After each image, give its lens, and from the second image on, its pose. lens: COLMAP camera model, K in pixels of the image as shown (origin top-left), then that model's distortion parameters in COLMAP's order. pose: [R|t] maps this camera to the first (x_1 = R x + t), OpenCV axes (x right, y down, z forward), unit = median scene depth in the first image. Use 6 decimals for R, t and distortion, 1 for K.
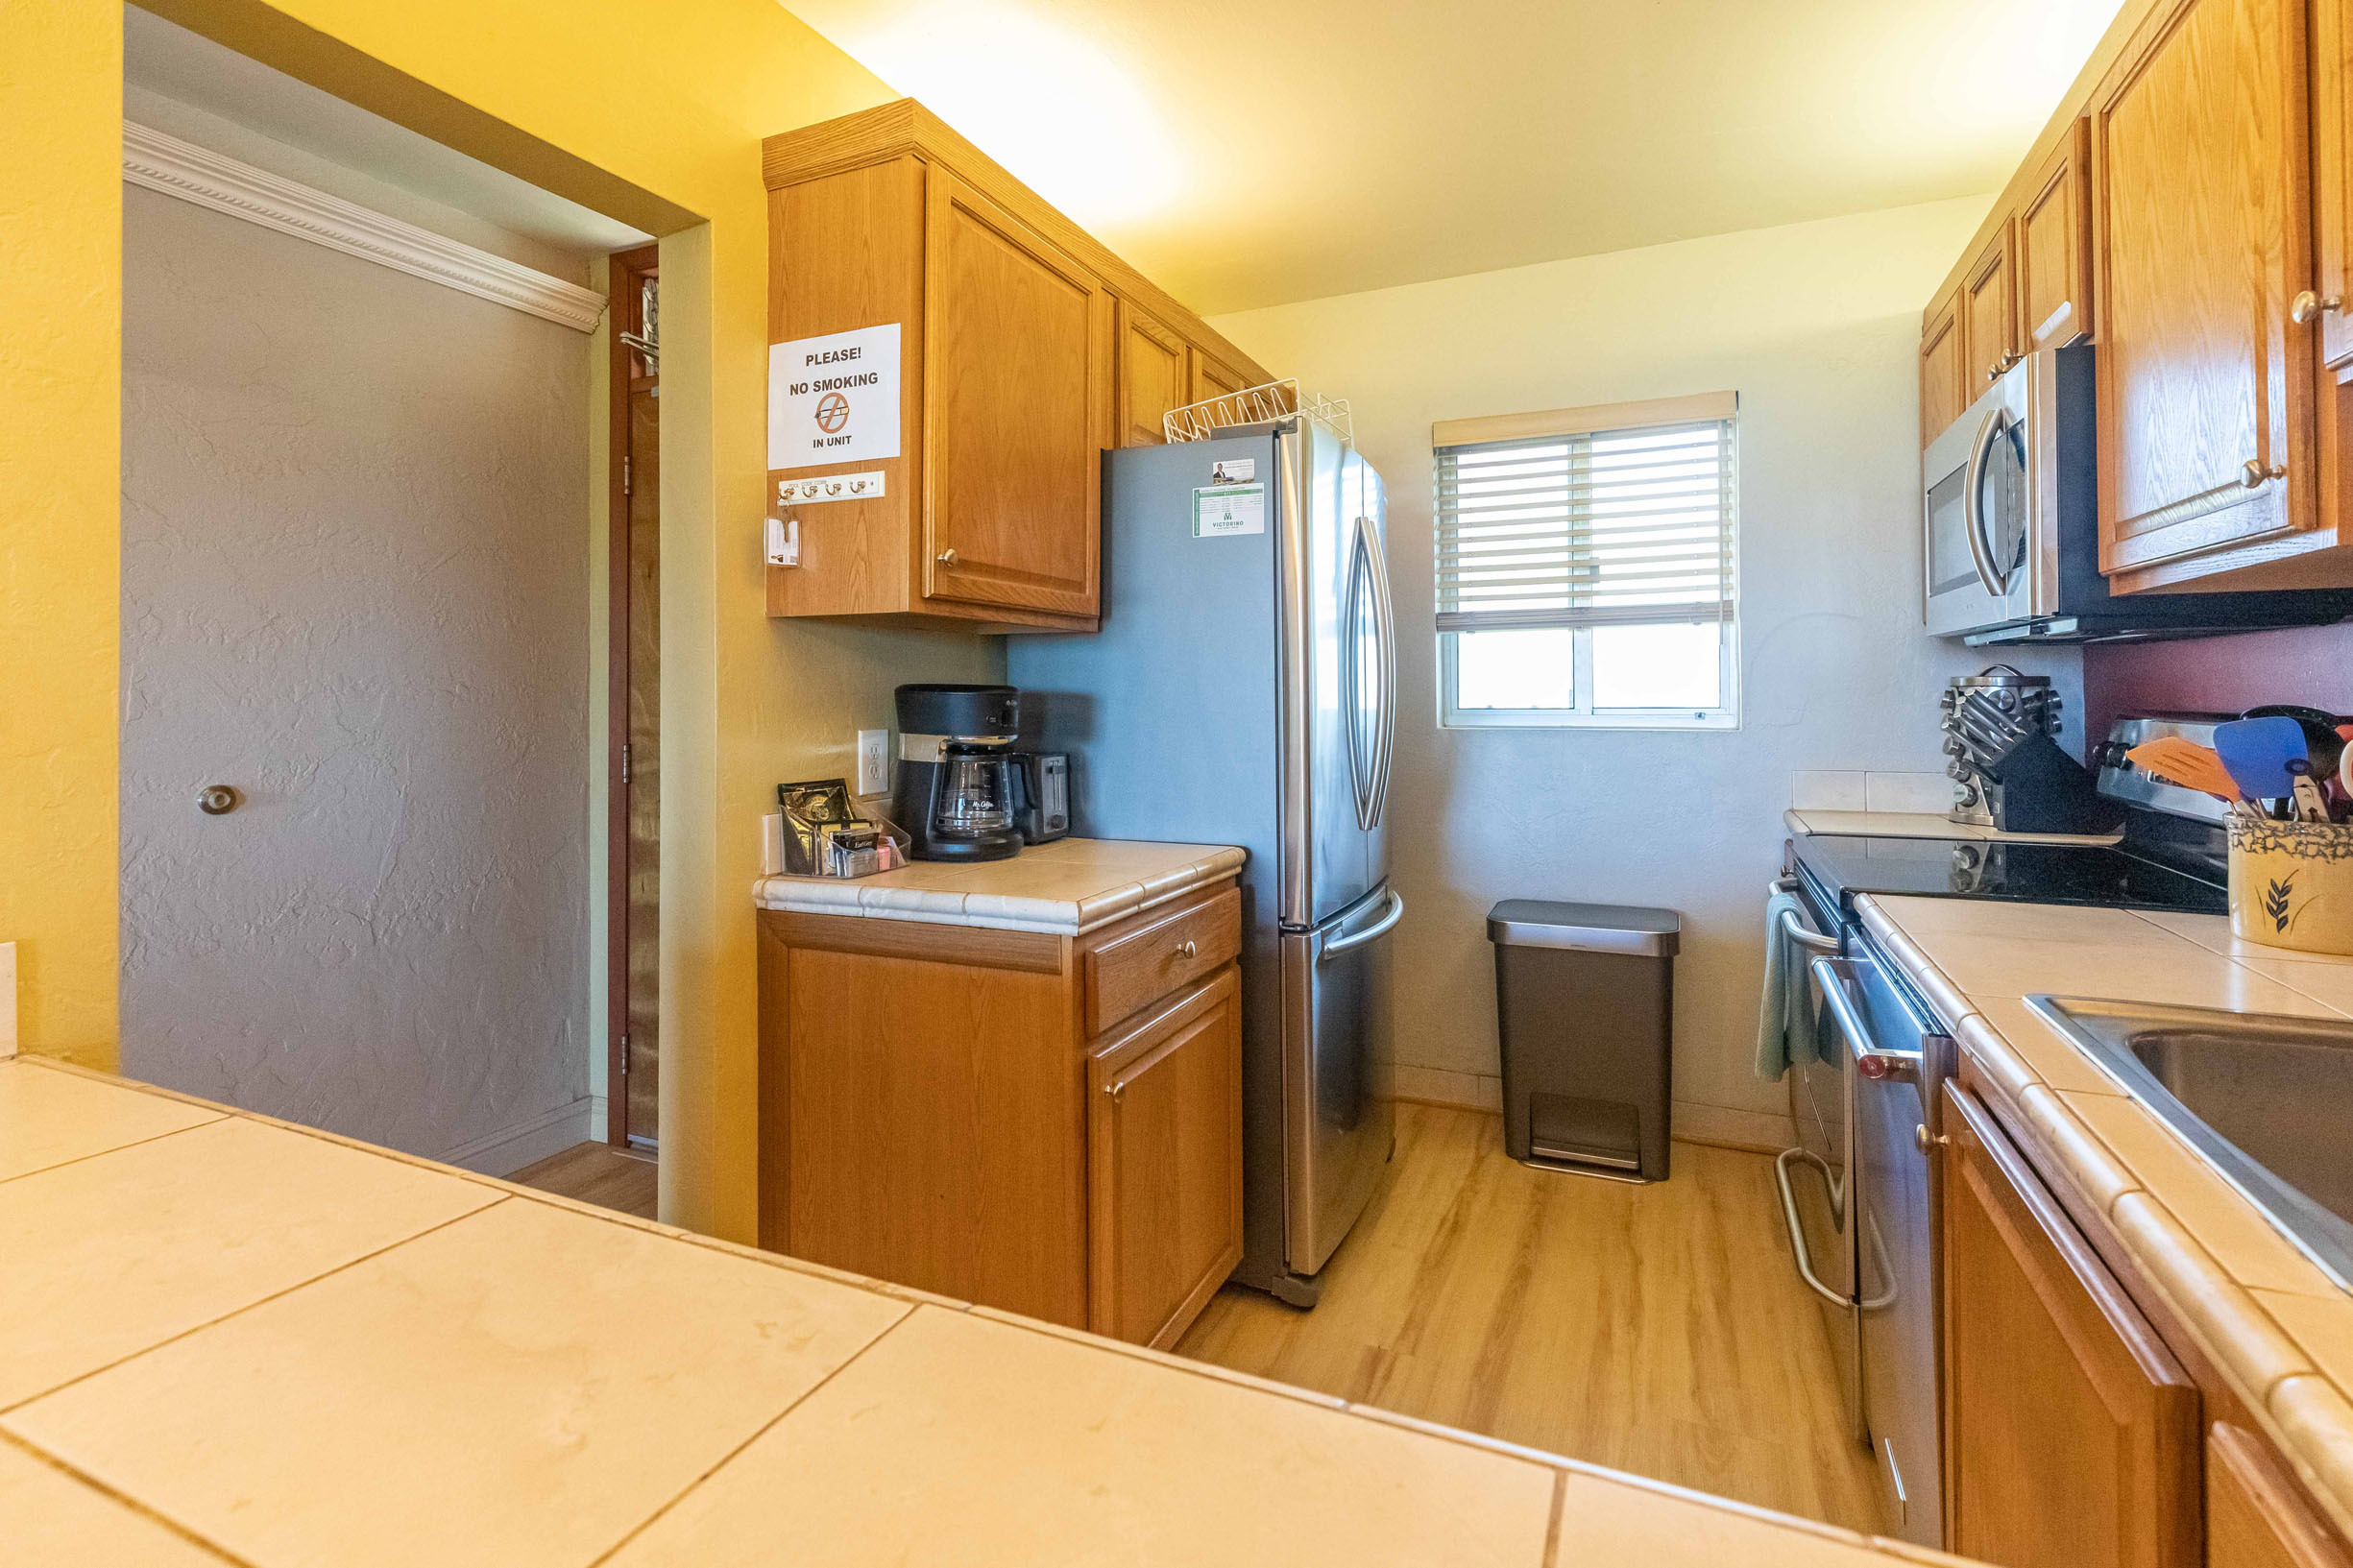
lens RADIAL K [[1115.5, 0, 1185.9], [0, 1115.5, 682.3], [0, 0, 1]] dist [0.023713, -0.000215]
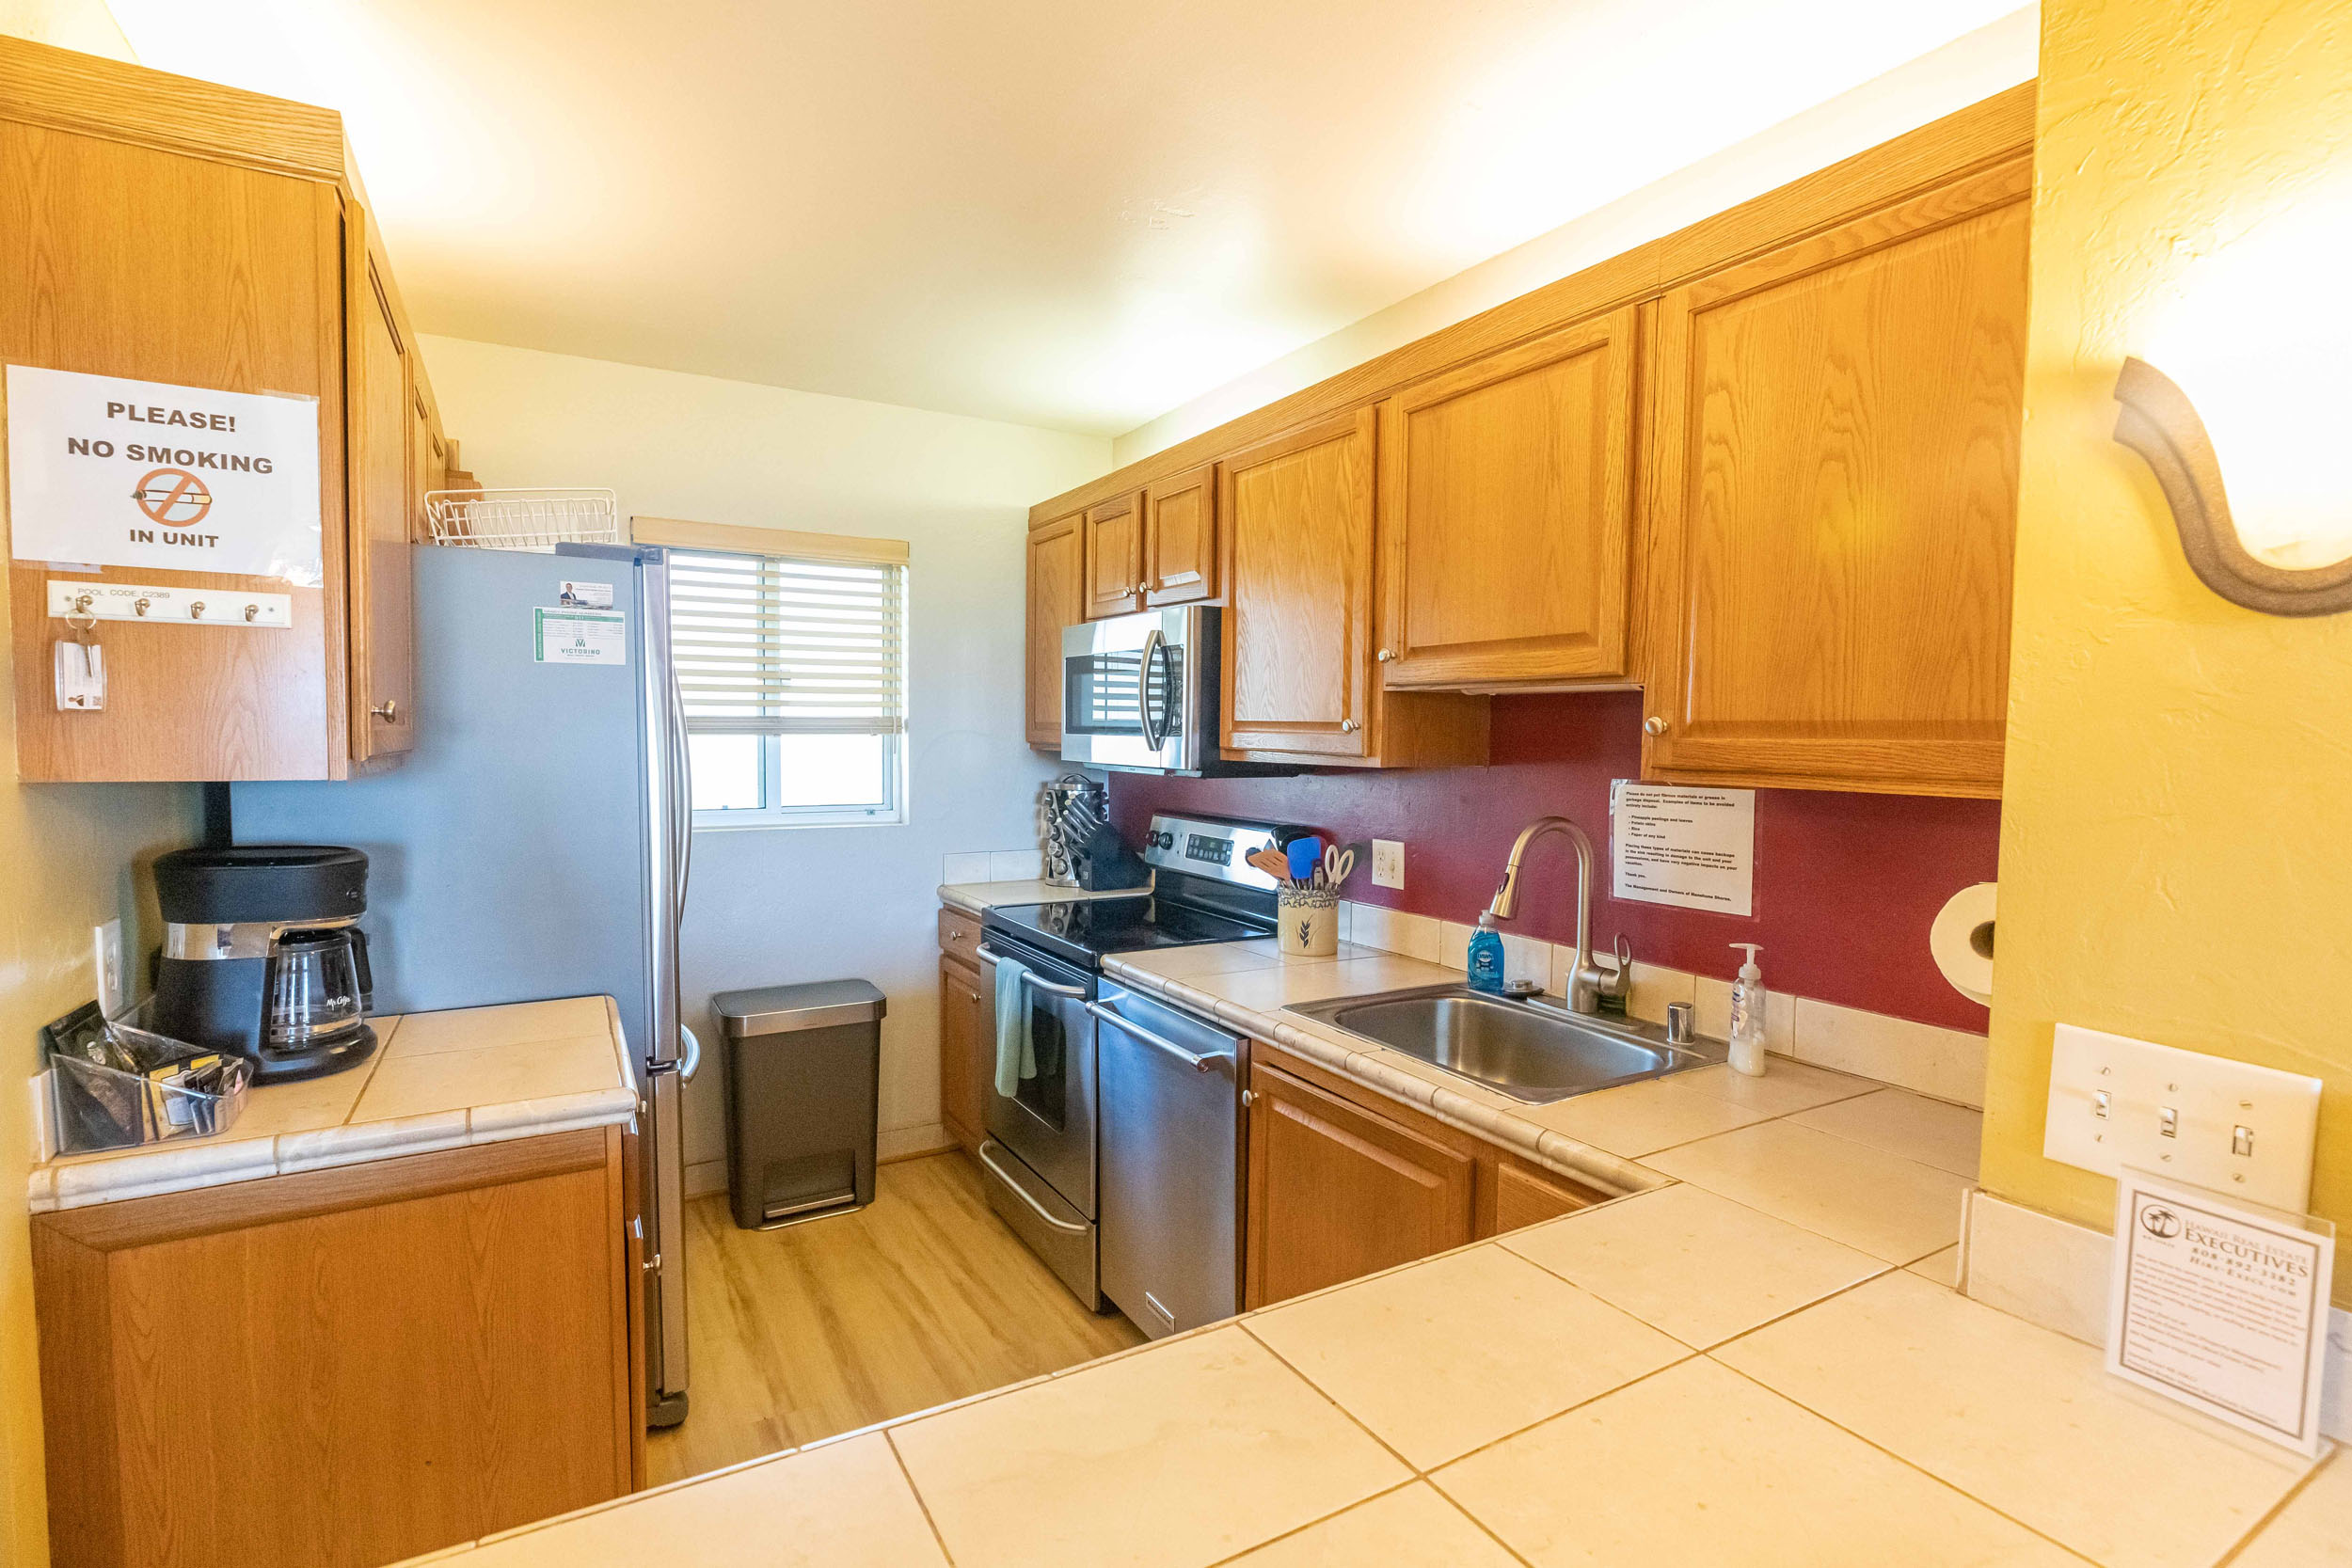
lens RADIAL K [[1149.4, 0, 1177.9], [0, 1149.4, 813.7], [0, 0, 1]] dist [0.003734, 0.000789]
pose [[0.593093, -0.046392, 0.803796, -0.436710], [-0.020983, 0.997109, 0.073032, -0.087785], [-0.804860, -0.060181, 0.590405, 0.035736]]
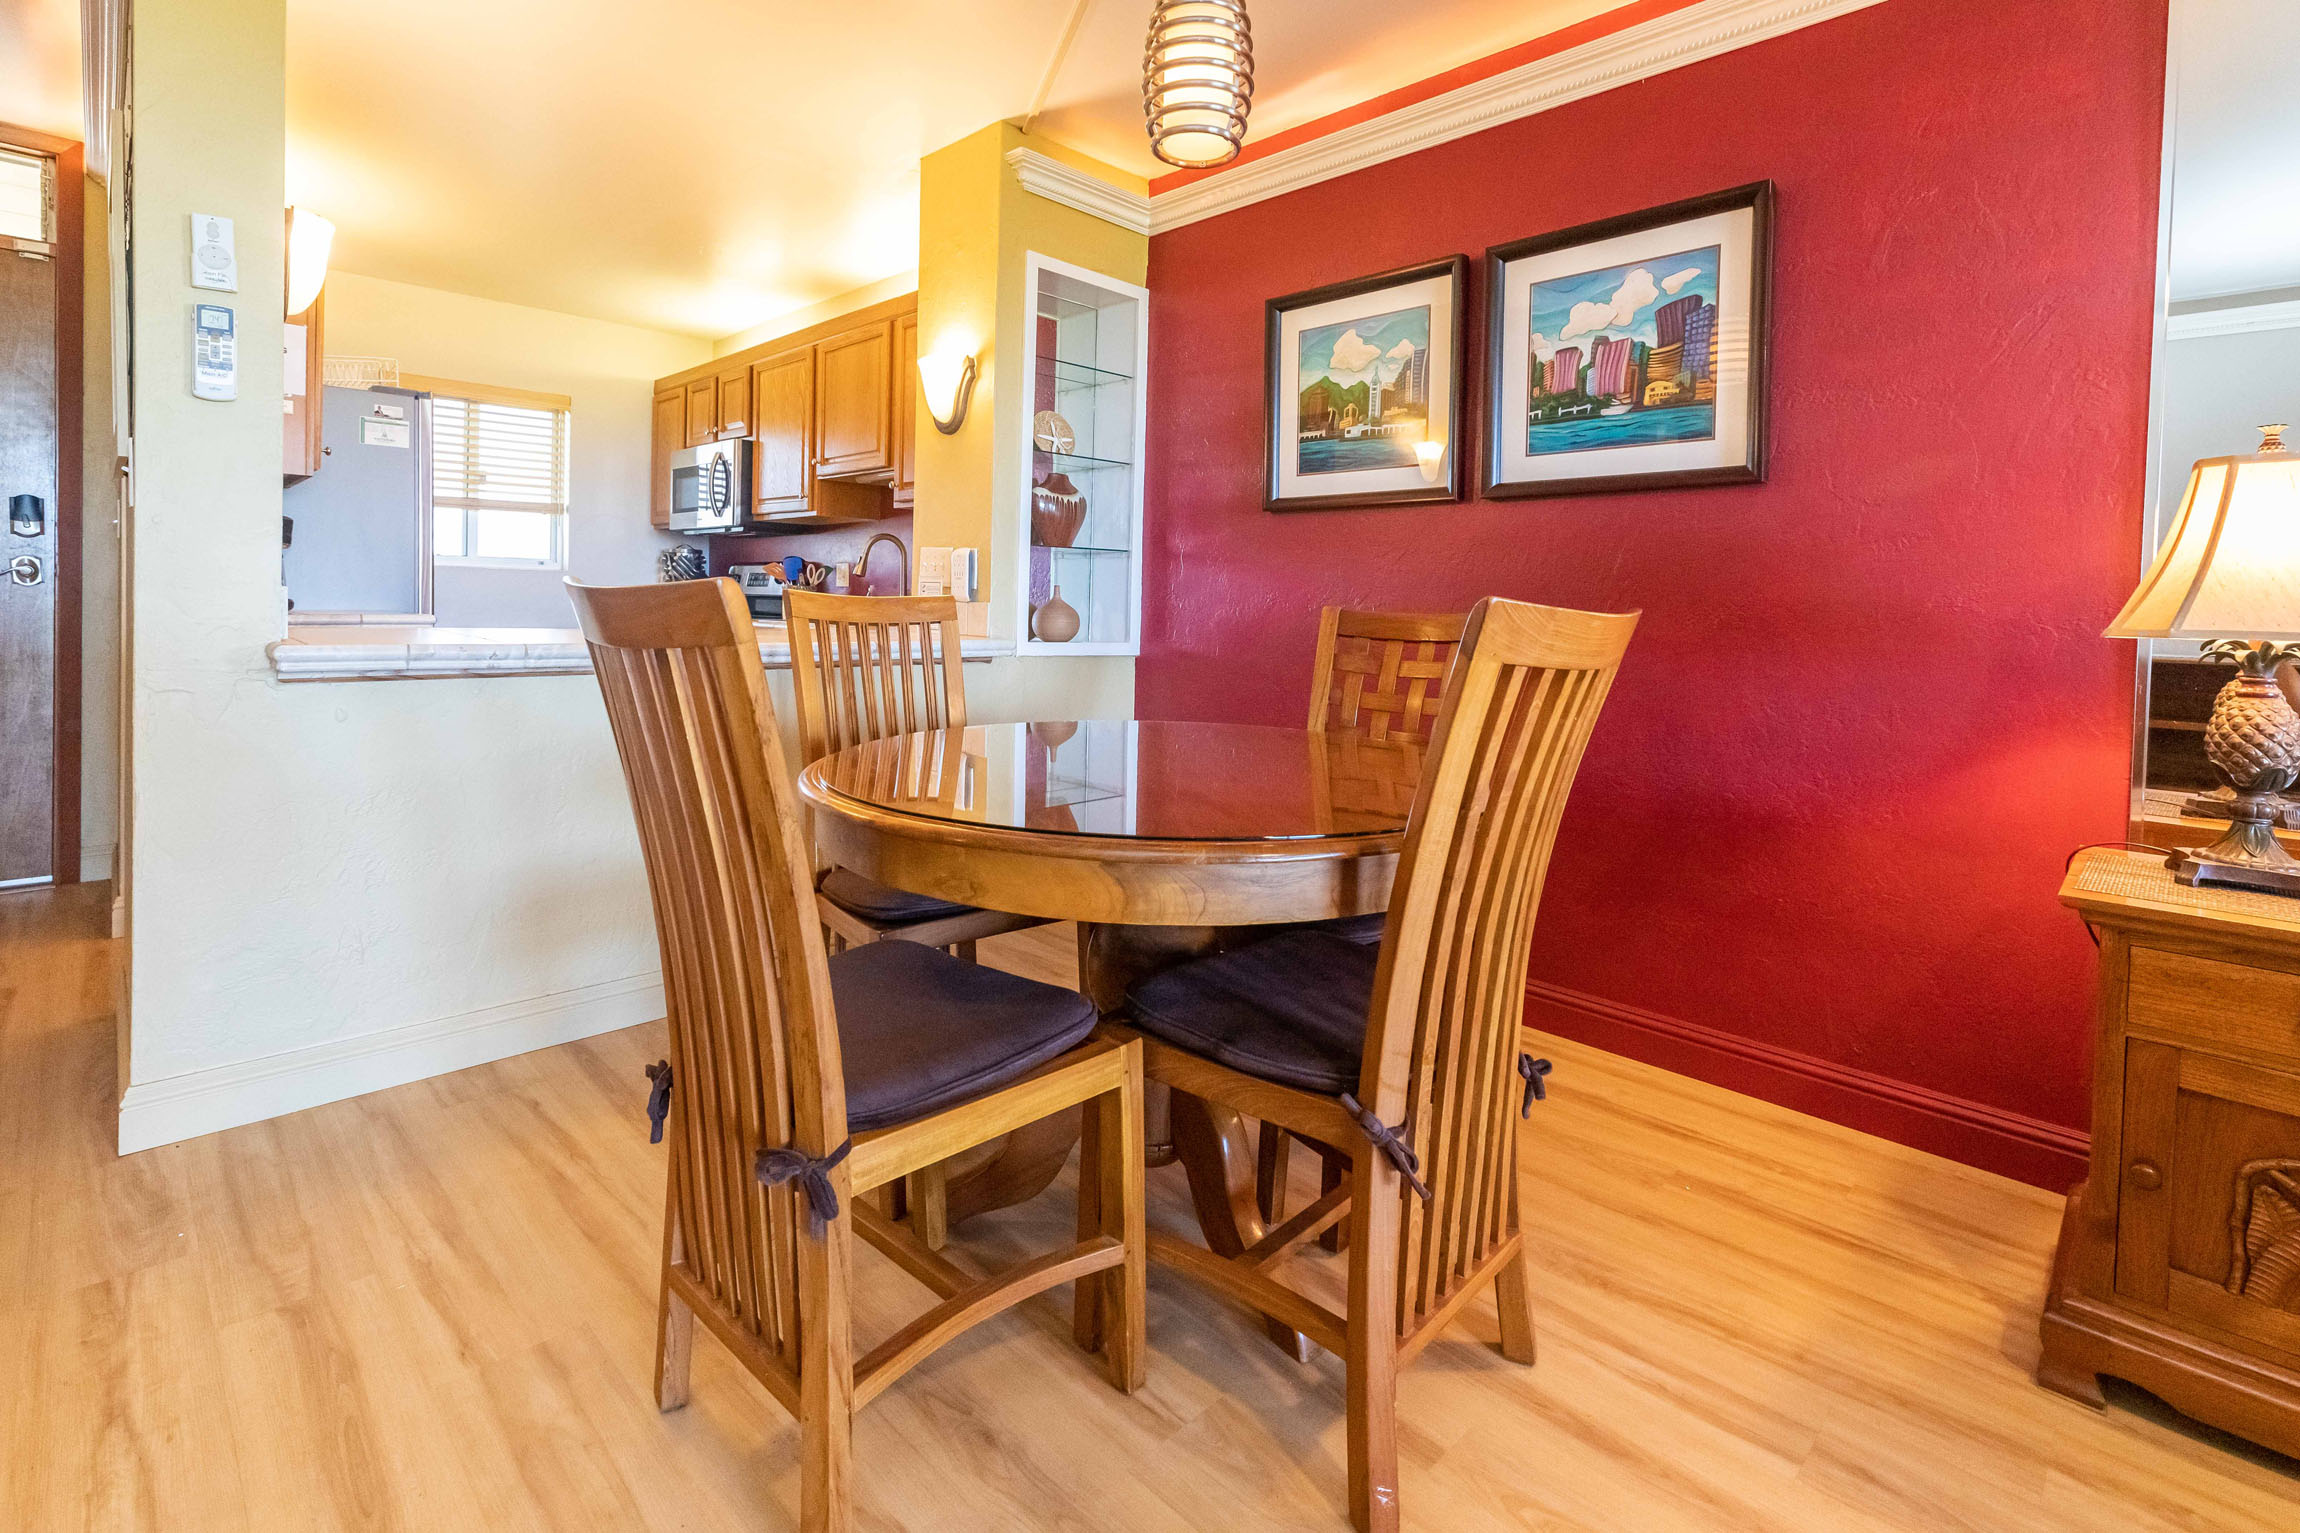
lens RADIAL K [[1046.1, 0, 1160.3], [0, 1046.1, 623.9], [0, 0, 1]] dist [0.001063, 0.000351]
pose [[0.342817, -0.010490, 0.939344, -1.134669], [-0.033153, 0.999180, 0.023258, 0.076513], [-0.938817, -0.039115, 0.342188, -0.786146]]
